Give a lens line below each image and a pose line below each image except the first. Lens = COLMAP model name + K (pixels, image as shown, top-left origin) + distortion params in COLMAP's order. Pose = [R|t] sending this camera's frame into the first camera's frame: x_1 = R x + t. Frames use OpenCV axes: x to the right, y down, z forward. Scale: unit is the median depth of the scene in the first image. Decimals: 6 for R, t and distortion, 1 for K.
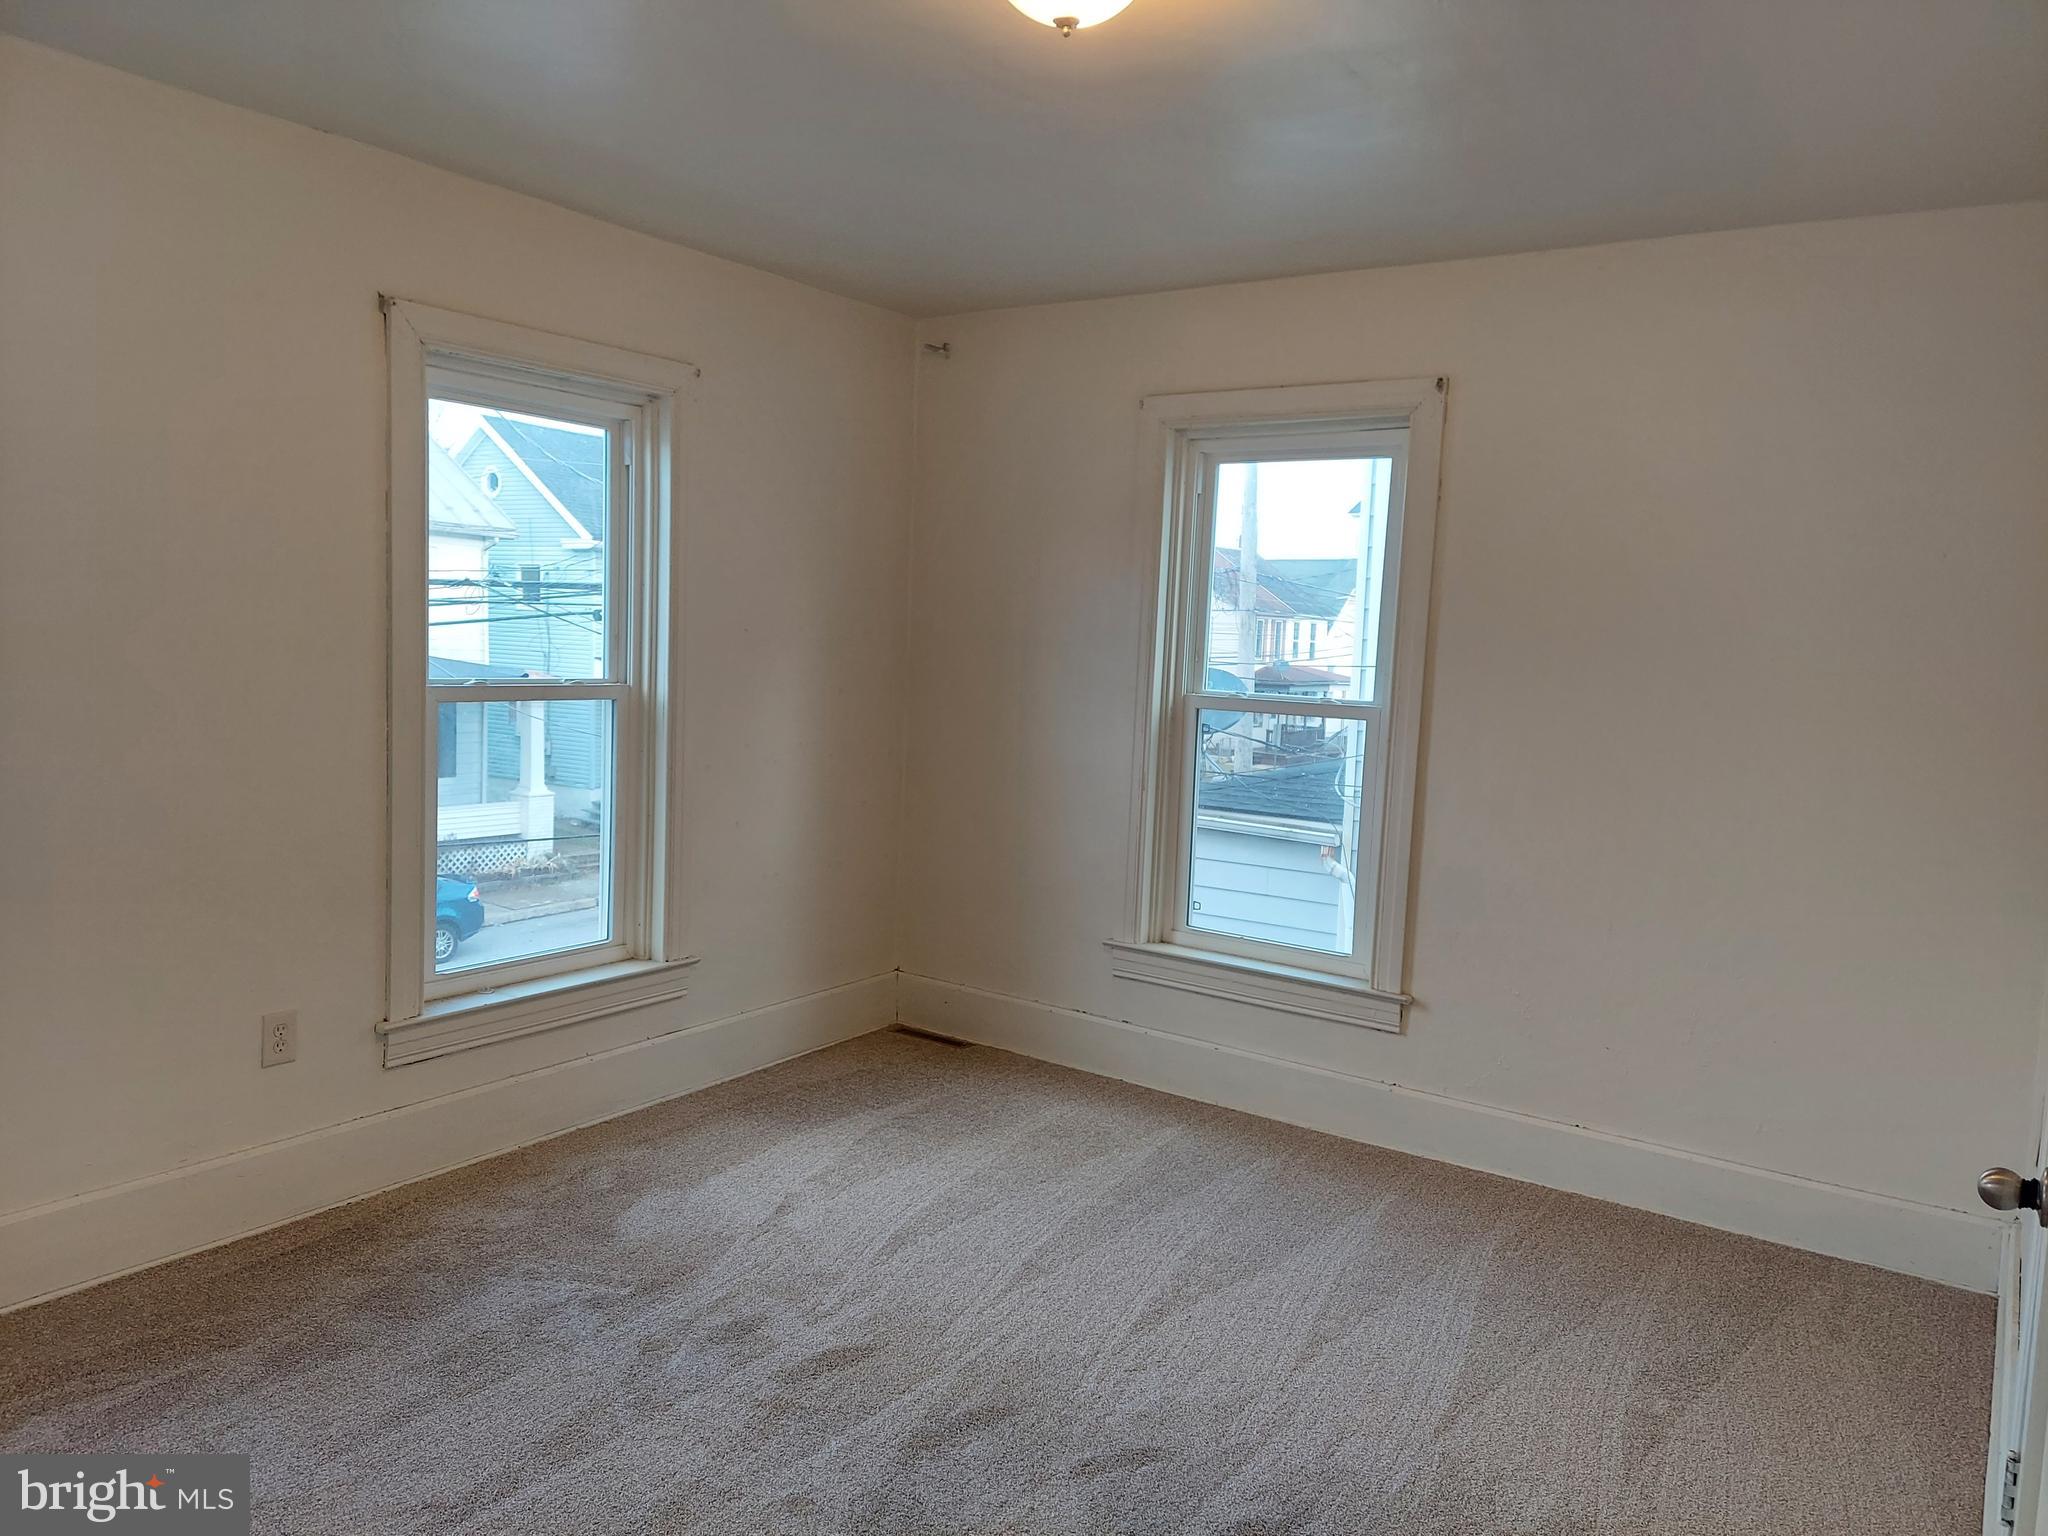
lens RADIAL K [[1419.3, 0, 1031.1], [0, 1419.3, 764.4], [0, 0, 1]] dist [0.035244, -0.012548]
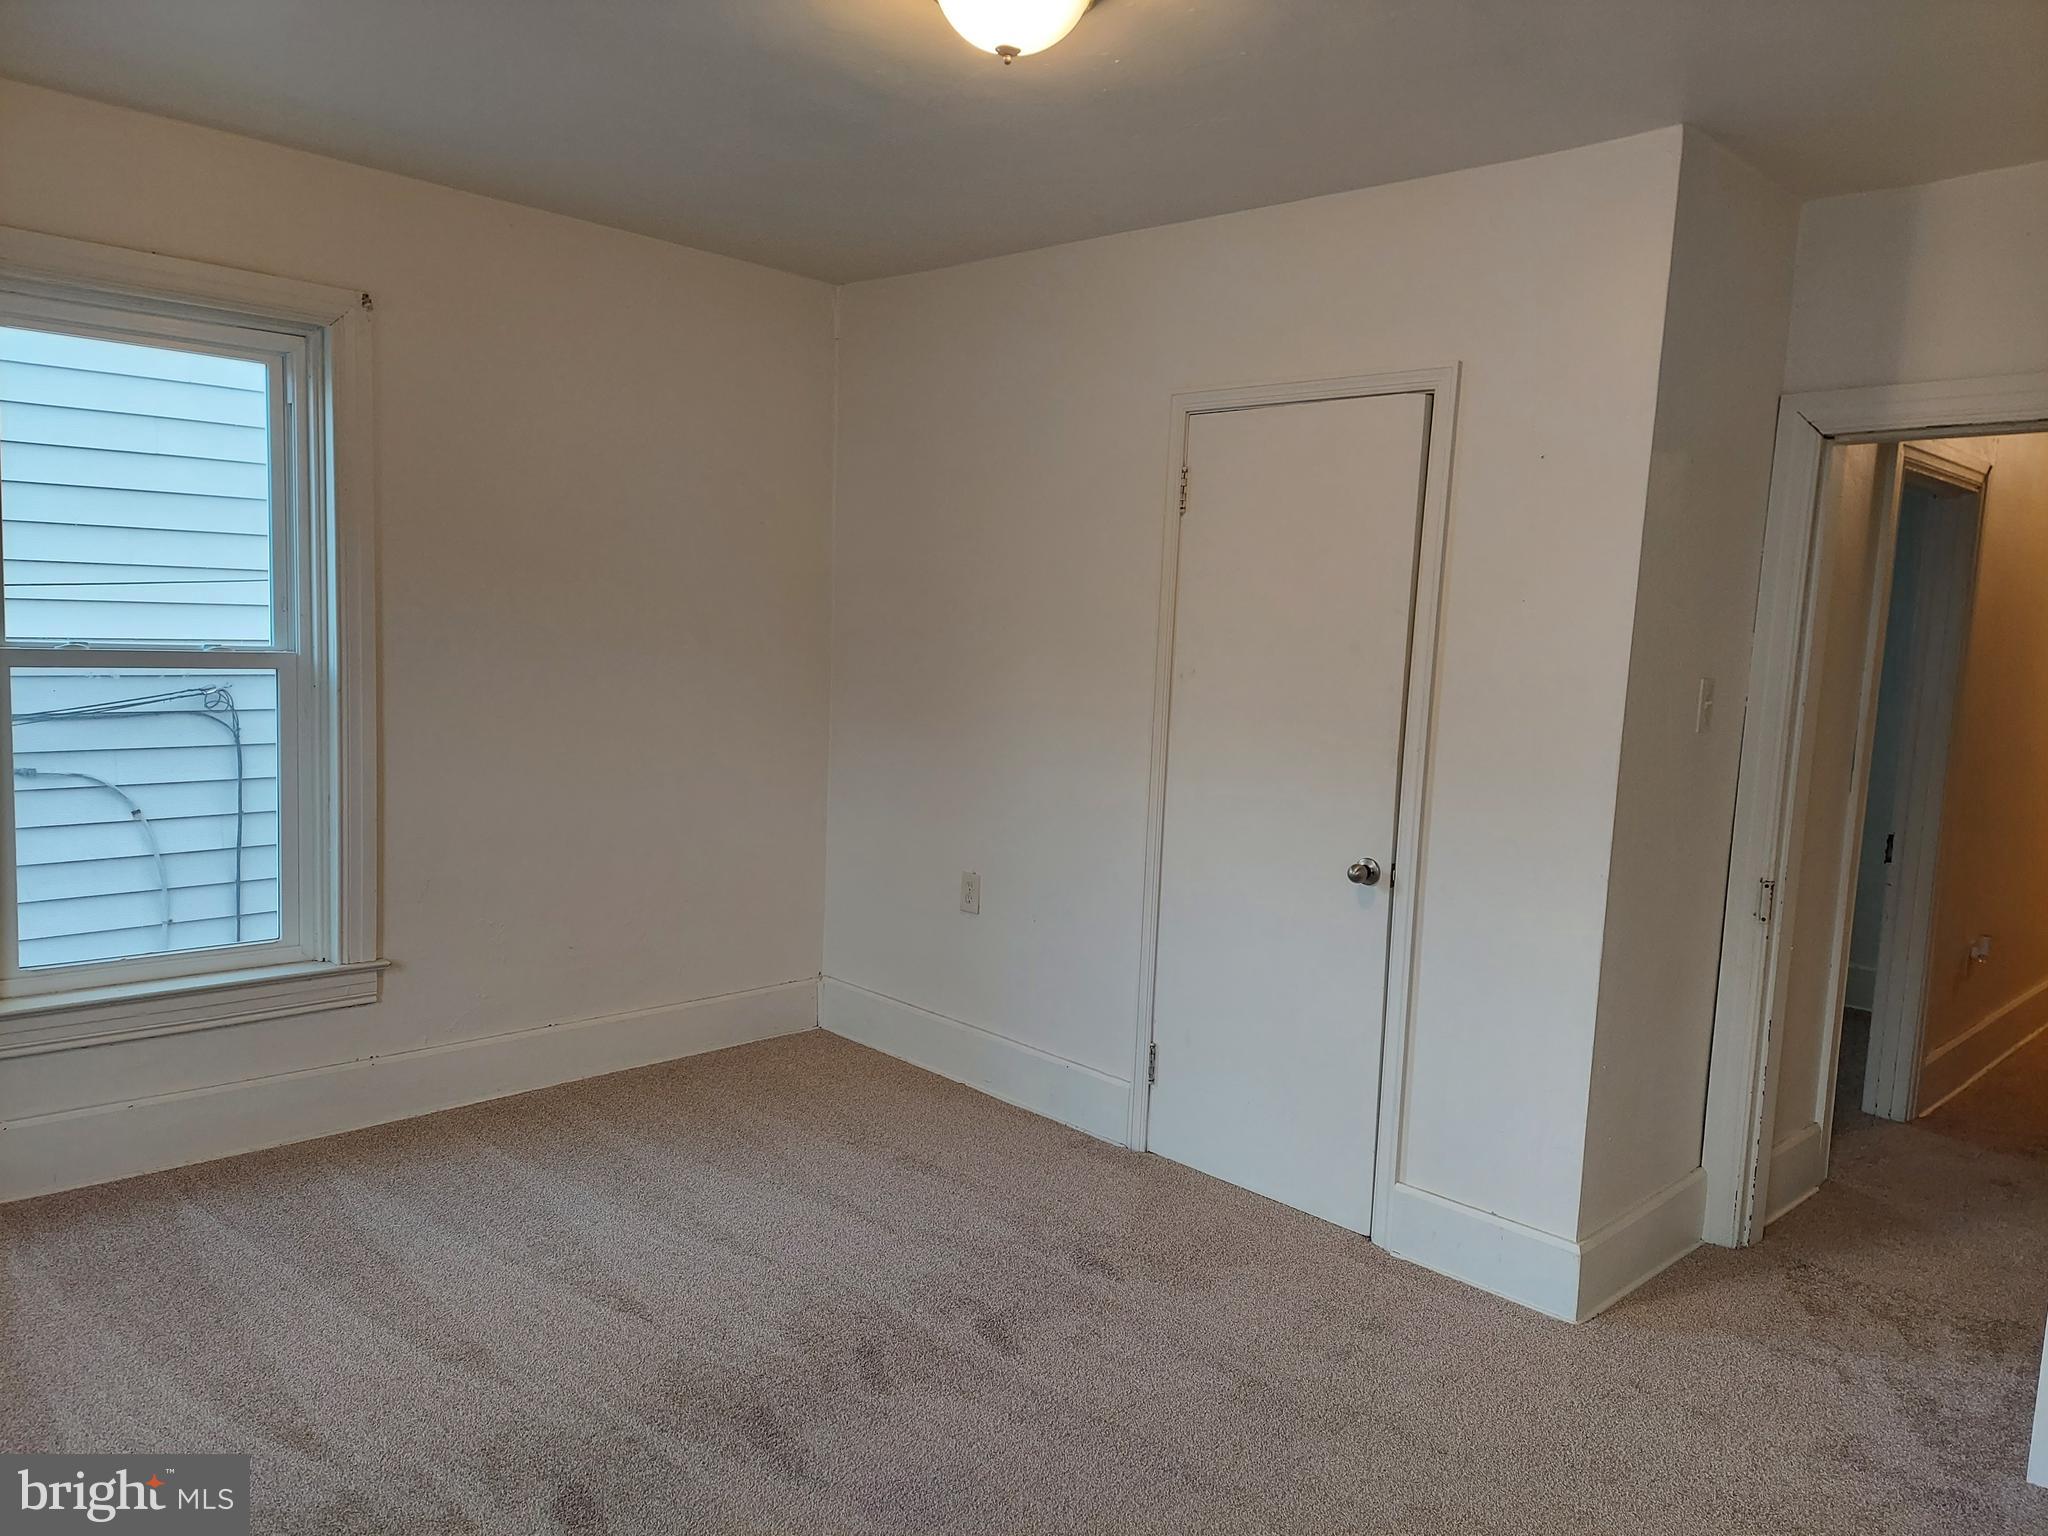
lens RADIAL K [[1419.3, 0, 1028.8], [0, 1419.3, 768.3], [0, 0, 1]] dist [0.035244, -0.012548]
pose [[0.212881, -0.140708, 0.966894, -0.540661], [0.058967, 0.989623, 0.131033, -0.061041], [-0.975297, 0.029120, 0.218969, 0.375188]]
